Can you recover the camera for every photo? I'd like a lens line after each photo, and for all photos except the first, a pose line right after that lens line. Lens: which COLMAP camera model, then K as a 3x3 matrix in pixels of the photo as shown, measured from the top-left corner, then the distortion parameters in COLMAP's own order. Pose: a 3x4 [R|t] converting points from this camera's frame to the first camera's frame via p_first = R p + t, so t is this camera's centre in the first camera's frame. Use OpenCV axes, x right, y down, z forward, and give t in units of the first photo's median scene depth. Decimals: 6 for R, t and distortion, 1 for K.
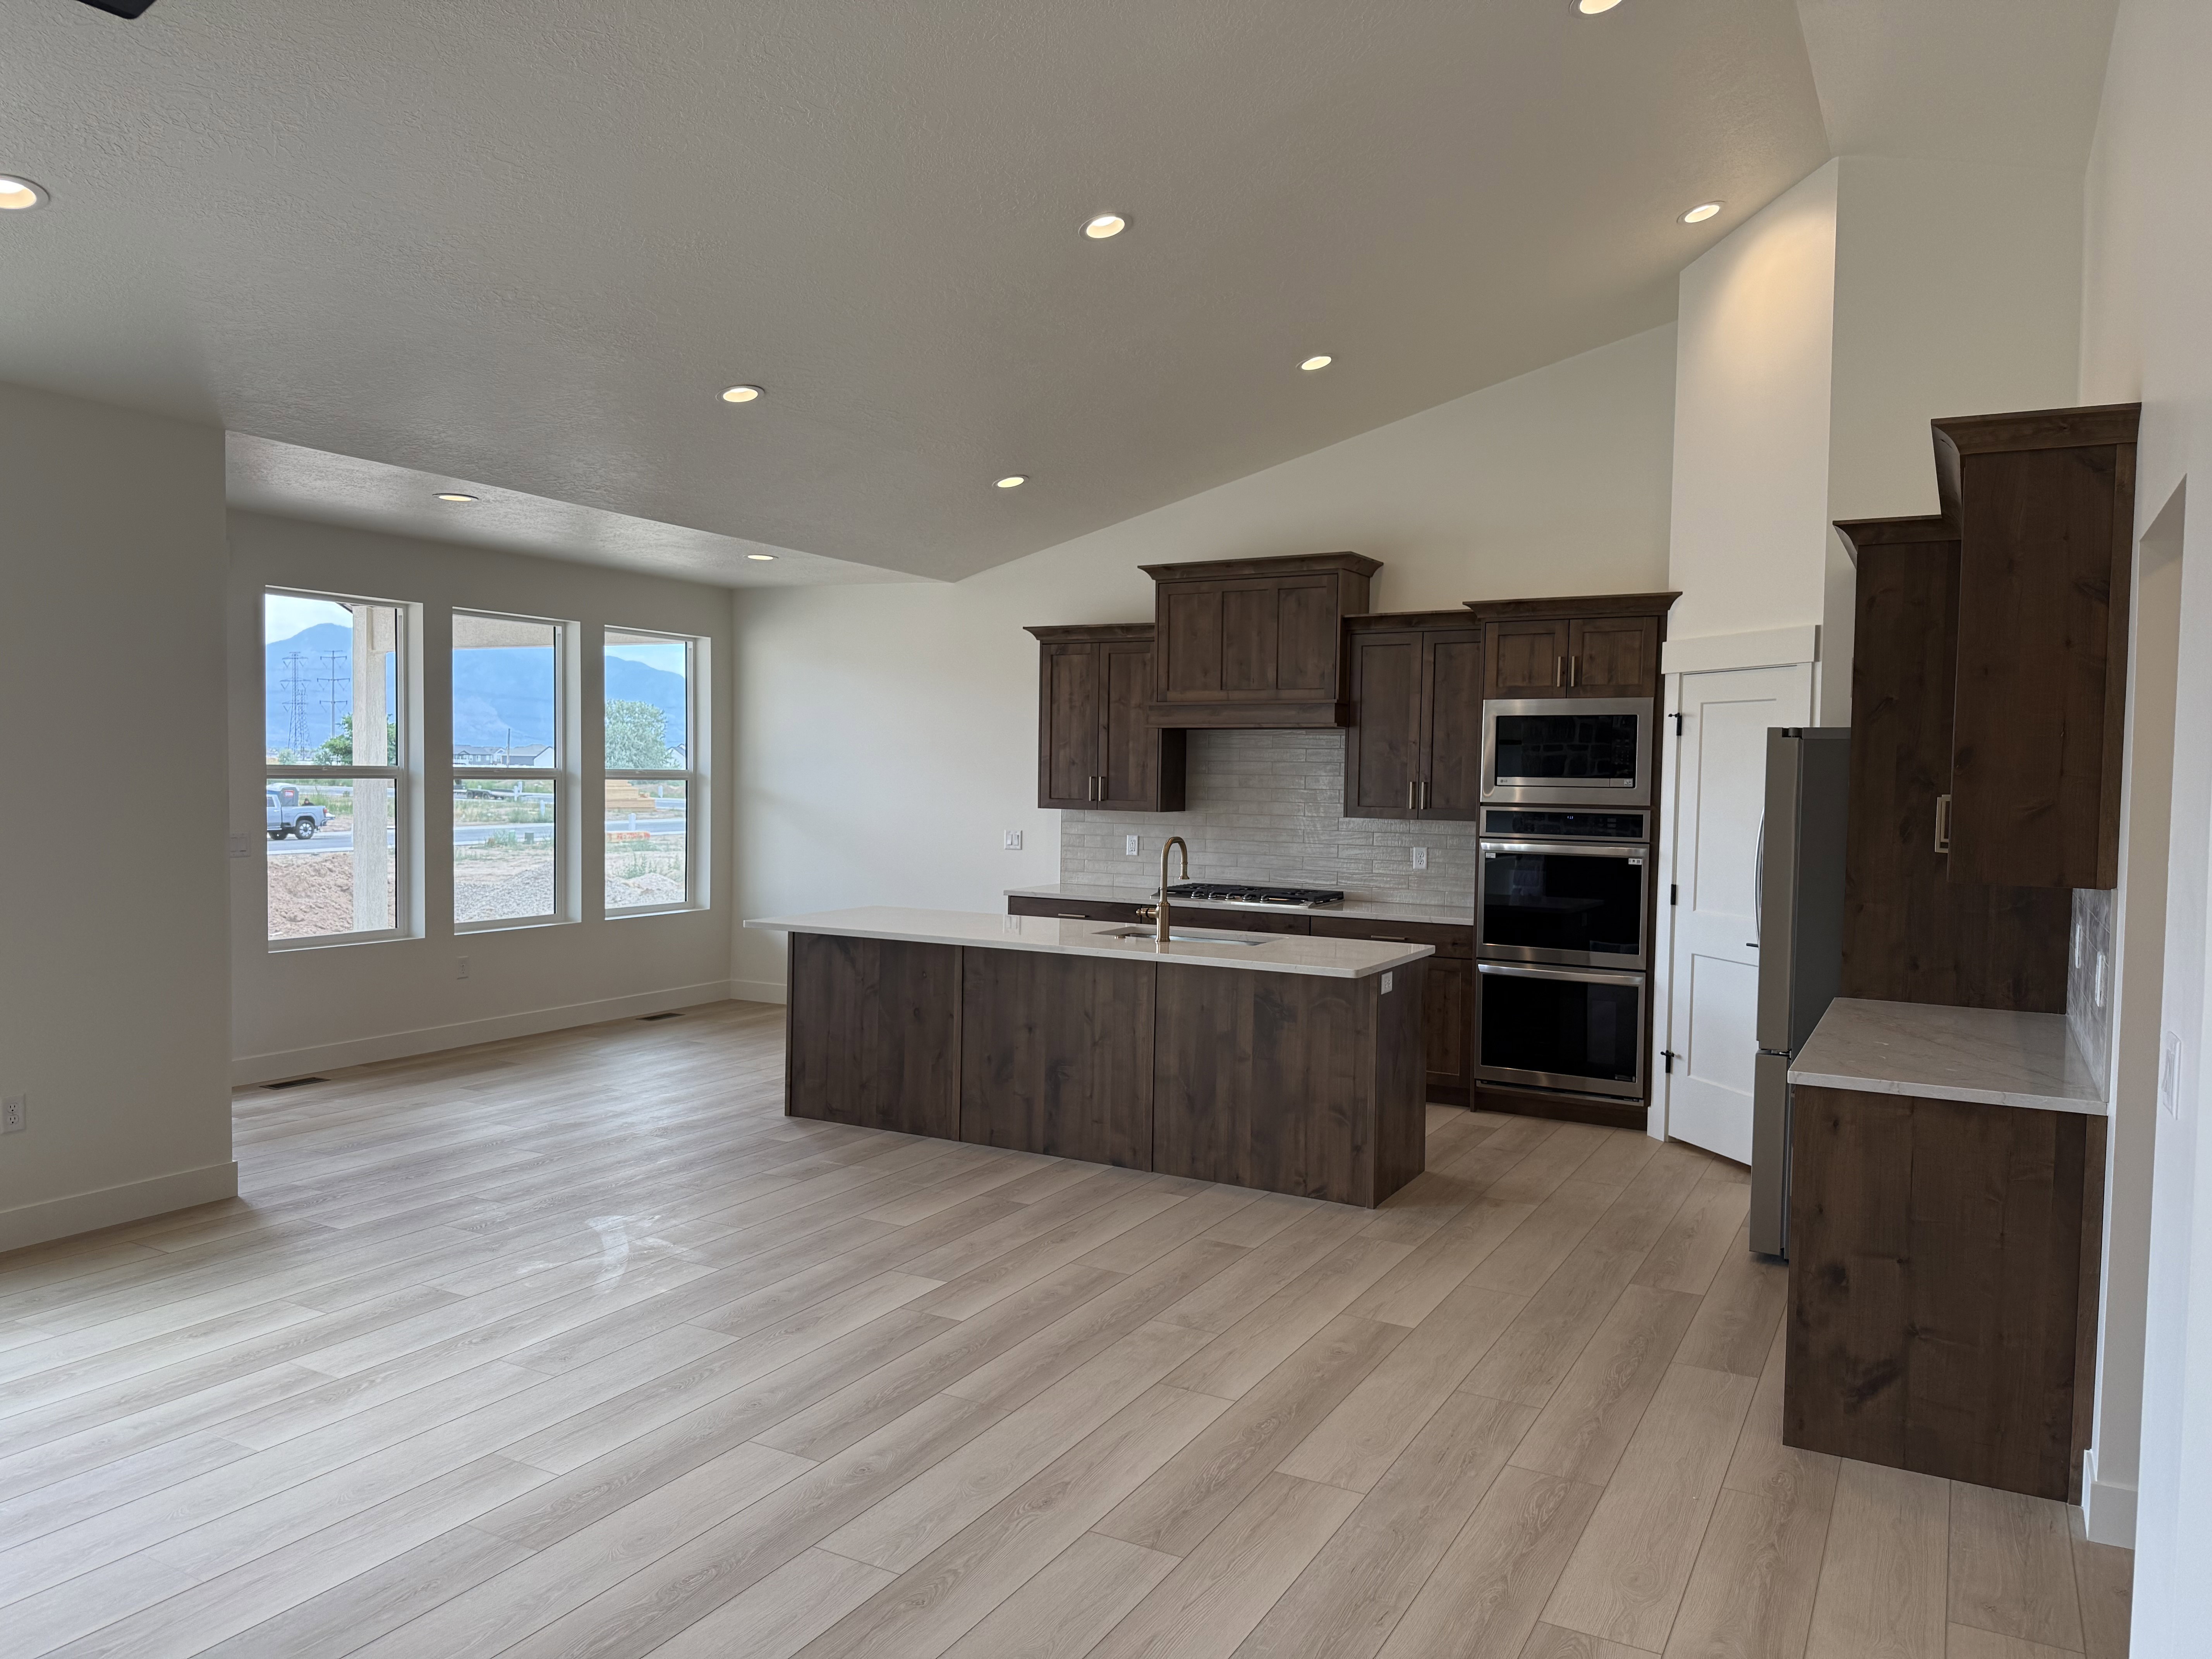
lens RADIAL K [[1541.5, 0, 1107.2], [0, 1541.5, 840.4], [0, 0, 1]] dist [0.144166, -0.240489]
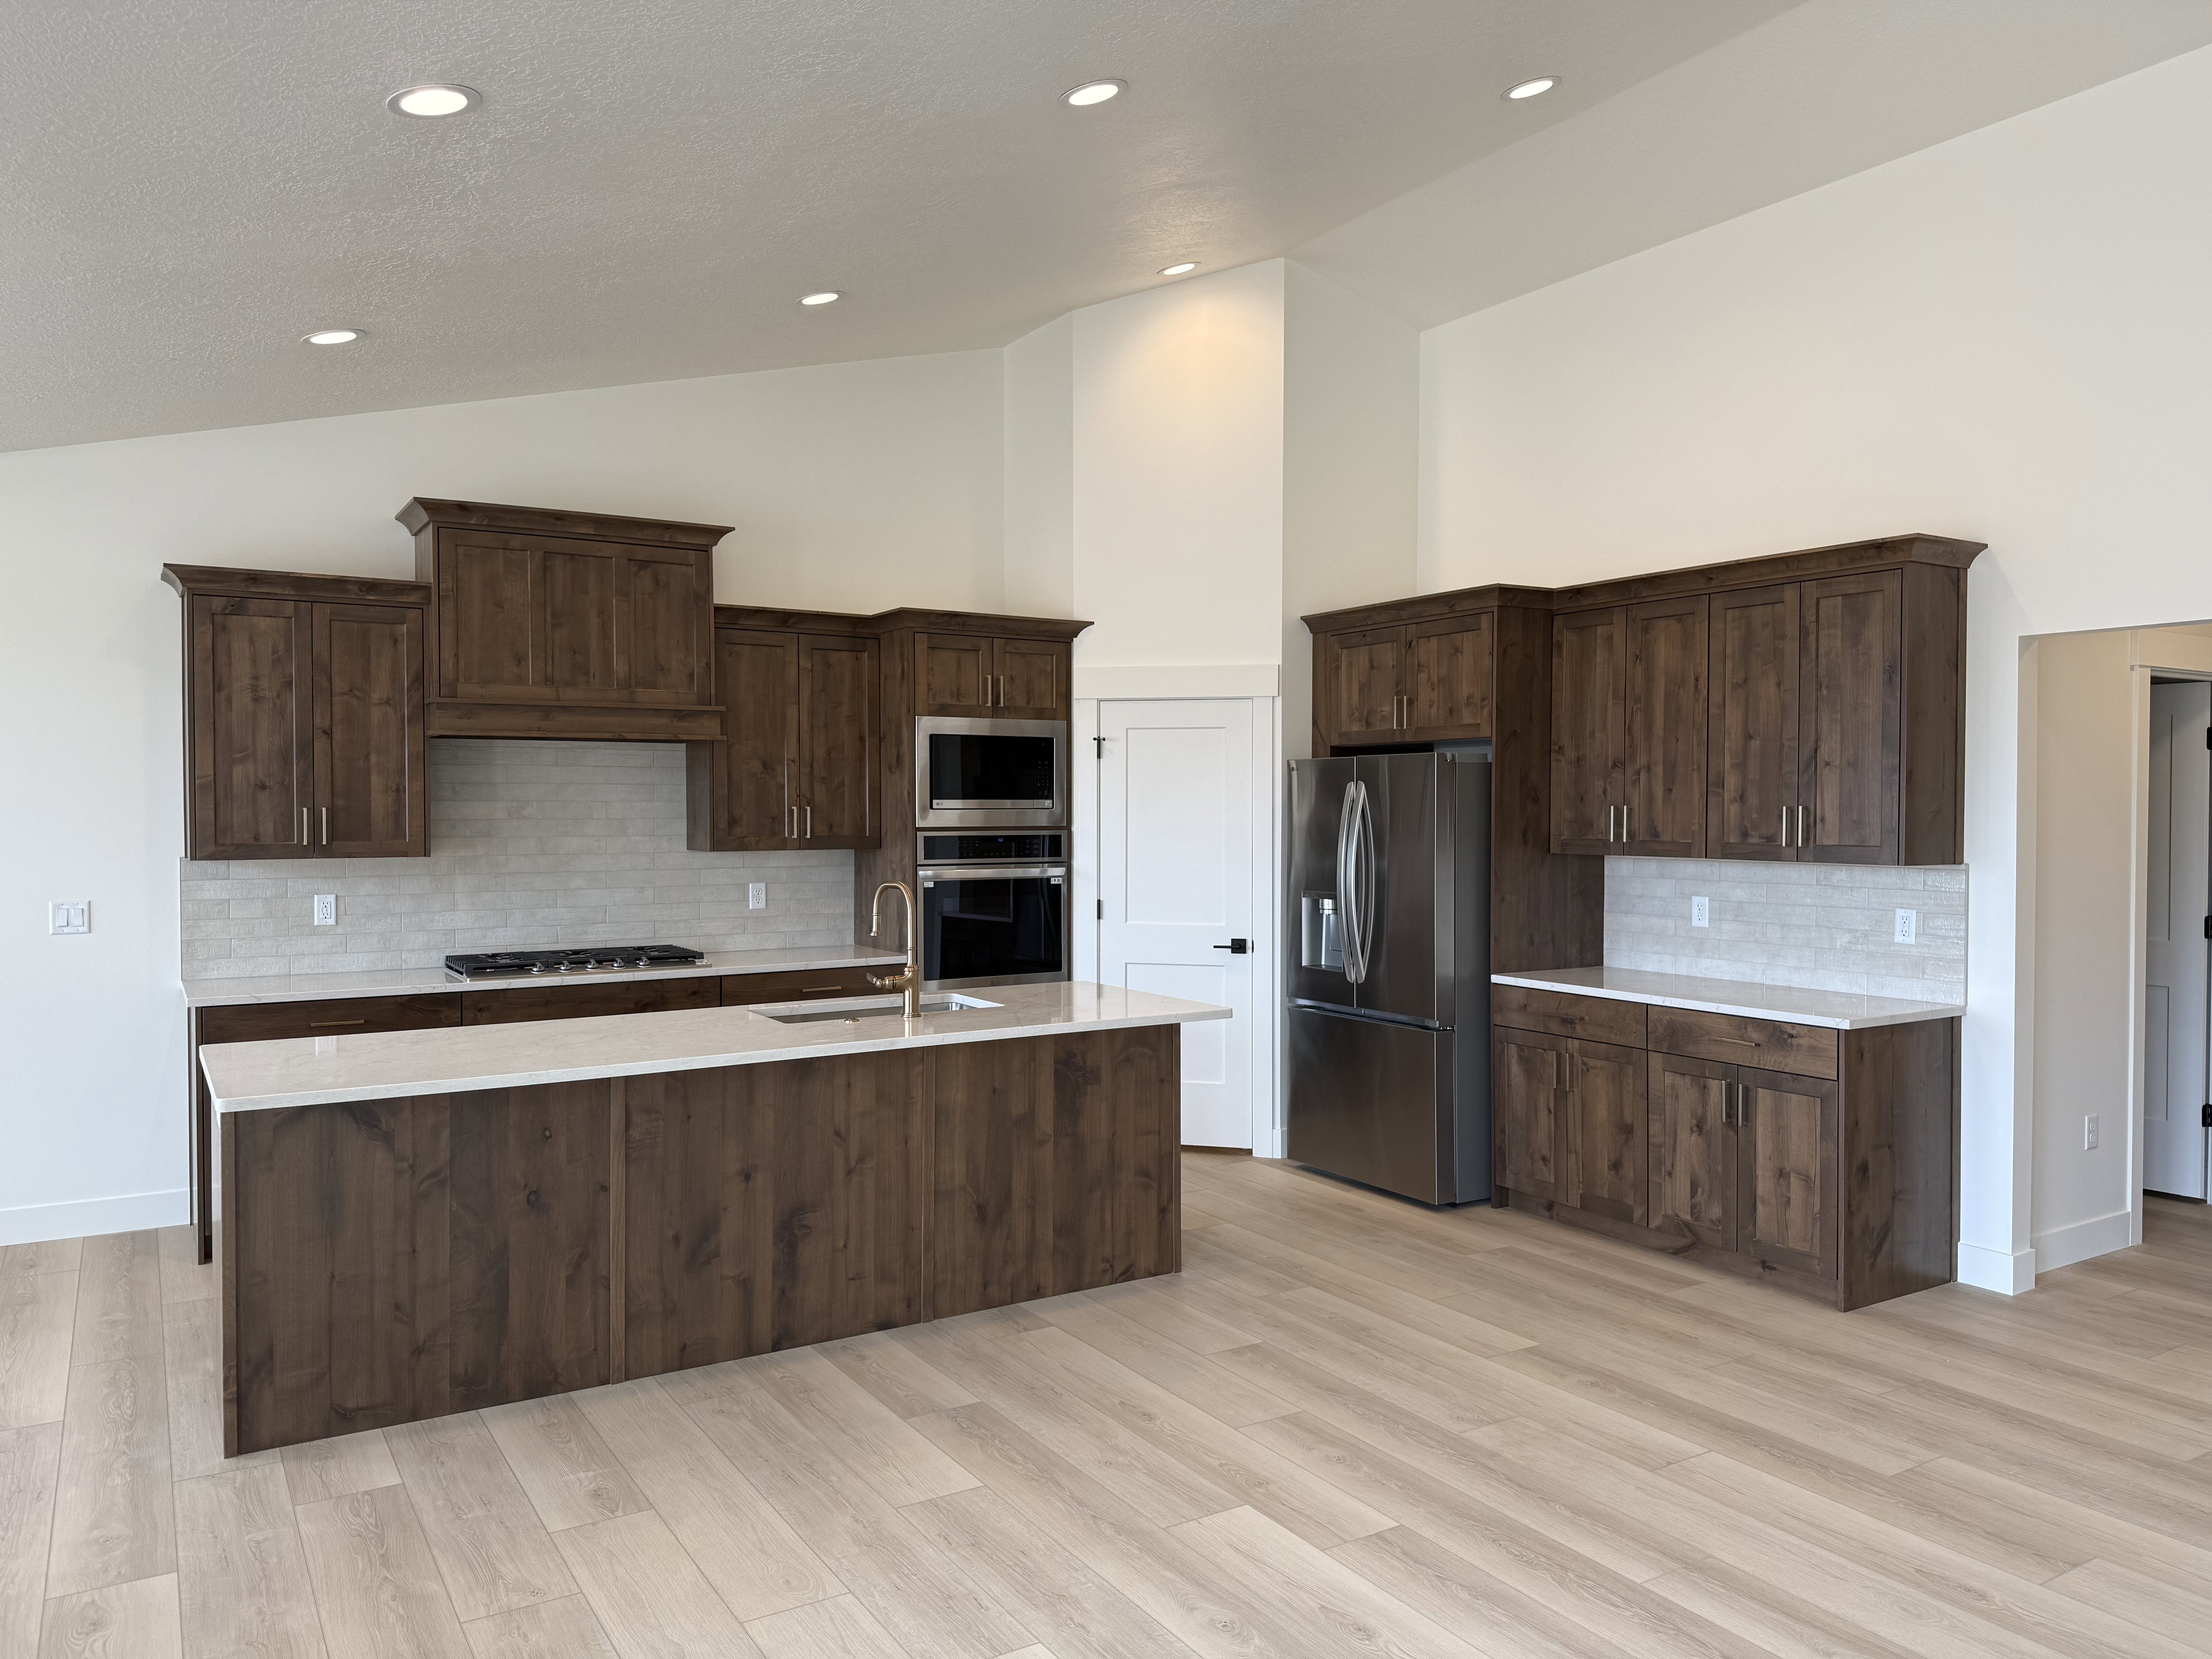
lens RADIAL K [[1541.5, 0, 1107.2], [0, 1541.5, 840.4], [0, 0, 1]] dist [0.144166, -0.240489]
pose [[0.488368, -0.035987, 0.871896, -0.535370], [0.048641, 0.998719, 0.013976, -0.025973], [-0.871281, 0.035585, 0.489492, 0.488902]]
